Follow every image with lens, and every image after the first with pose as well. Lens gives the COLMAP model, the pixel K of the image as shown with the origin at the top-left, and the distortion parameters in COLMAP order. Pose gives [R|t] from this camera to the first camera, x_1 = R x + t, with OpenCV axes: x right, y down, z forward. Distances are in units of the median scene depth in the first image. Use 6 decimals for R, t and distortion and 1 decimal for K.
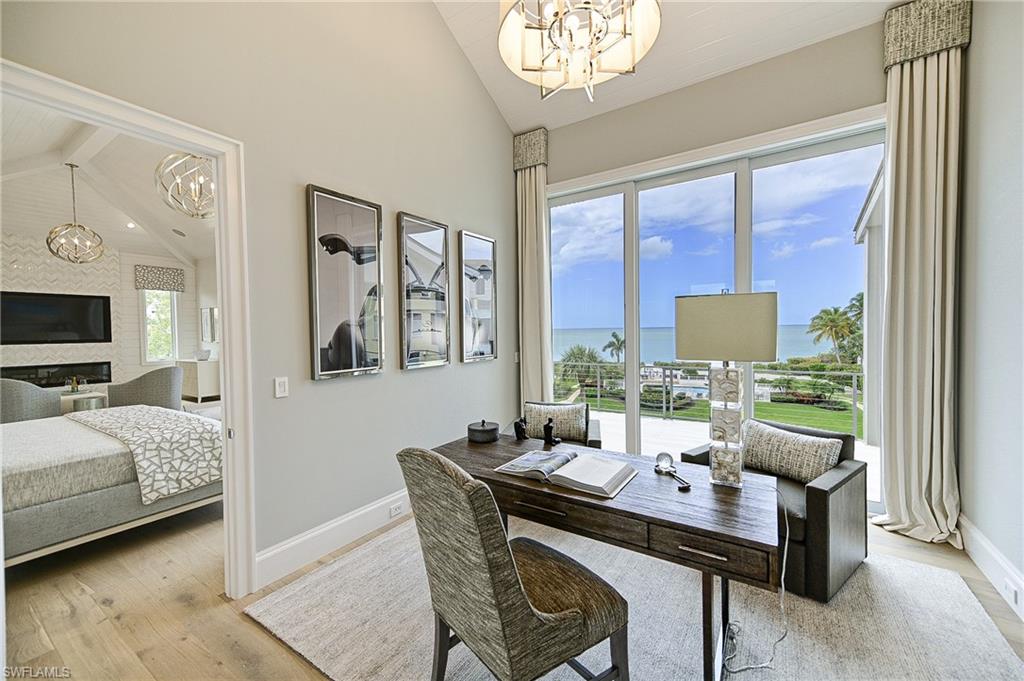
lens RADIAL K [[403.7, 0, 511.3], [0, 403.7, 339.2], [0, 0, 1]] dist [0.016979, -0.000947]
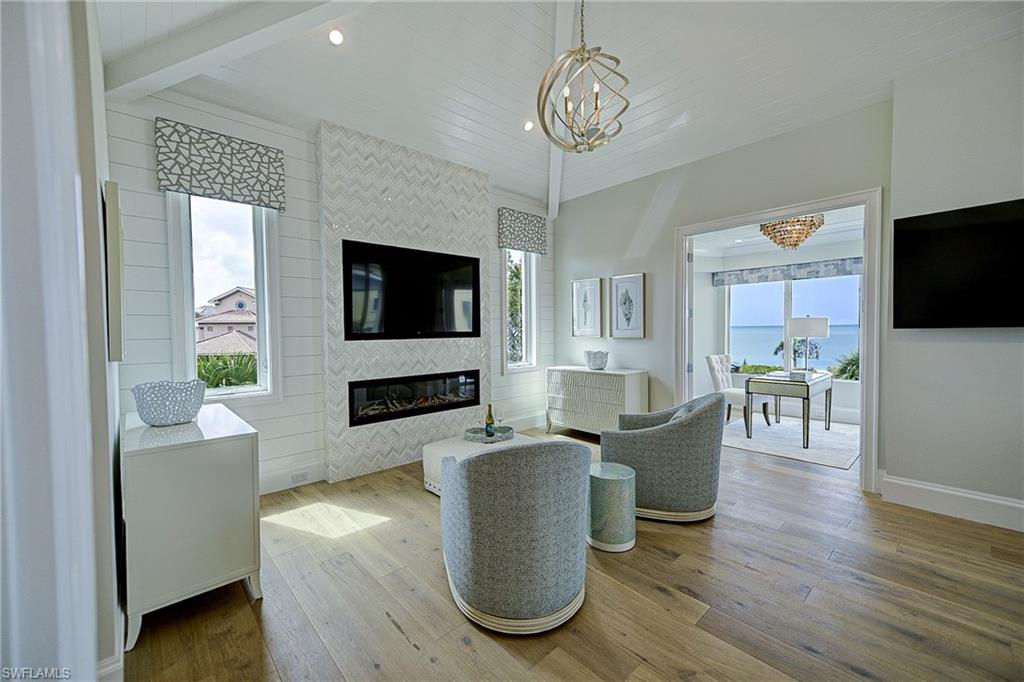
lens RADIAL K [[404.9, 0, 513.2], [0, 404.9, 341.6], [0, 0, 1]] dist [0.013595, -0.000045]
pose [[0.972686, 0.009401, -0.231935, -1.660289], [-0.007780, 0.999938, 0.007906, 0.019704], [0.231996, -0.005886, 0.972699, 0.930405]]
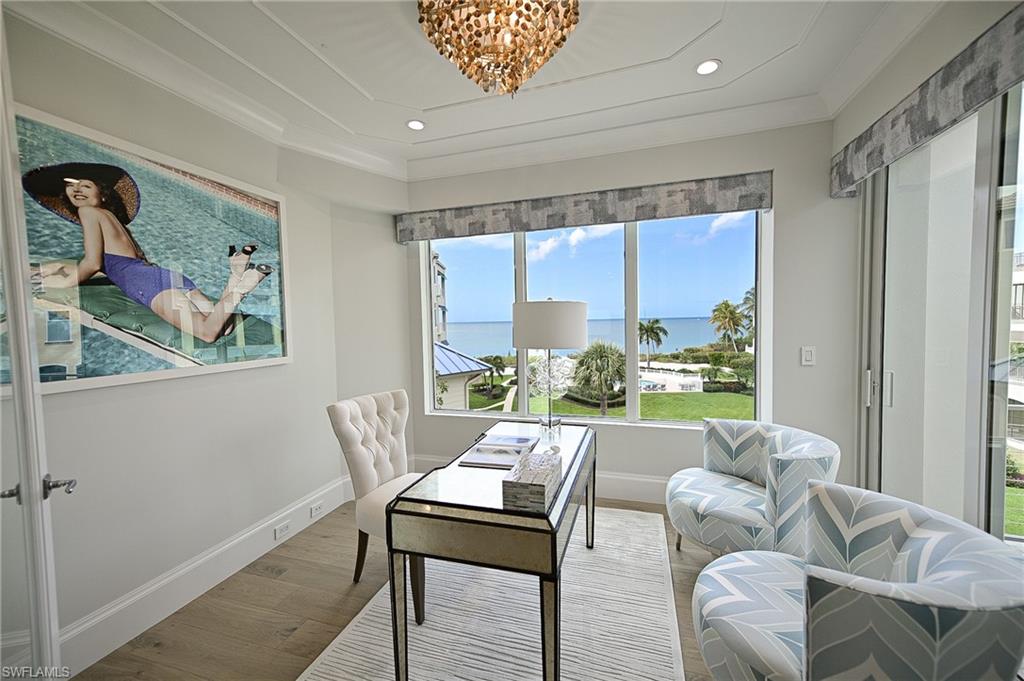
lens RADIAL K [[403.7, 0, 509.4], [0, 403.7, 339.1], [0, 0, 1]] dist [0.016979, -0.000947]
pose [[0.959691, -0.018593, 0.280443, -1.278073], [0.014700, 0.999764, 0.015982, -0.010872], [-0.280674, -0.011215, 0.959738, 1.849057]]
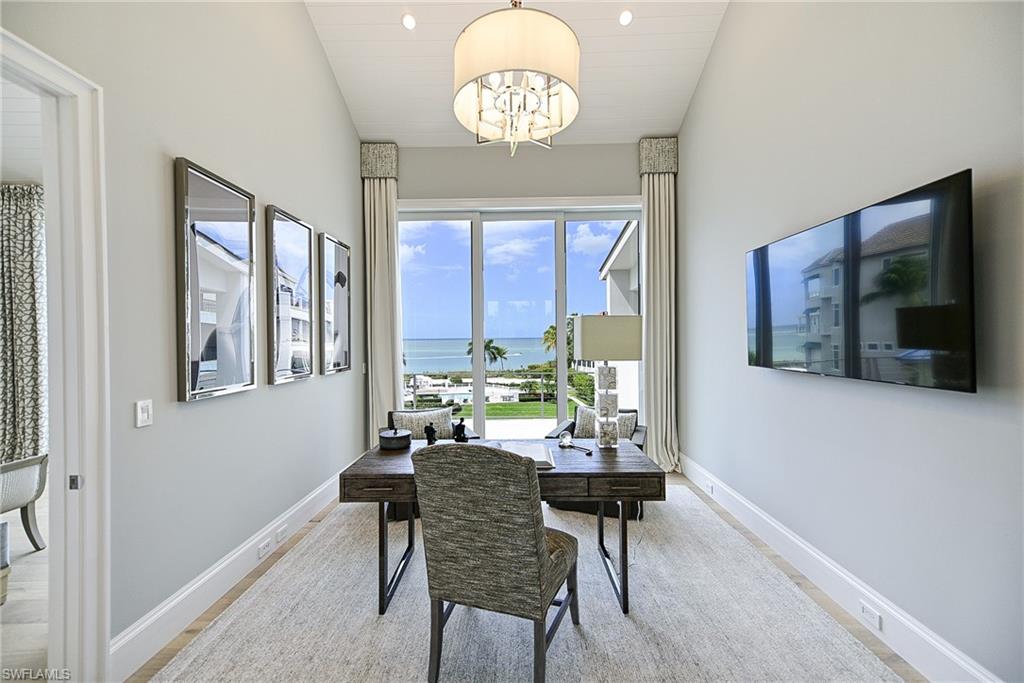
lens RADIAL K [[404.9, 0, 512.5], [0, 404.9, 339.9], [0, 0, 1]] dist [0.013595, -0.000045]
pose [[0.843375, 0.003952, 0.537311, -0.245541], [0.010417, 0.999665, -0.023704, 0.003875], [-0.537224, 0.025589, 0.843051, -0.018265]]
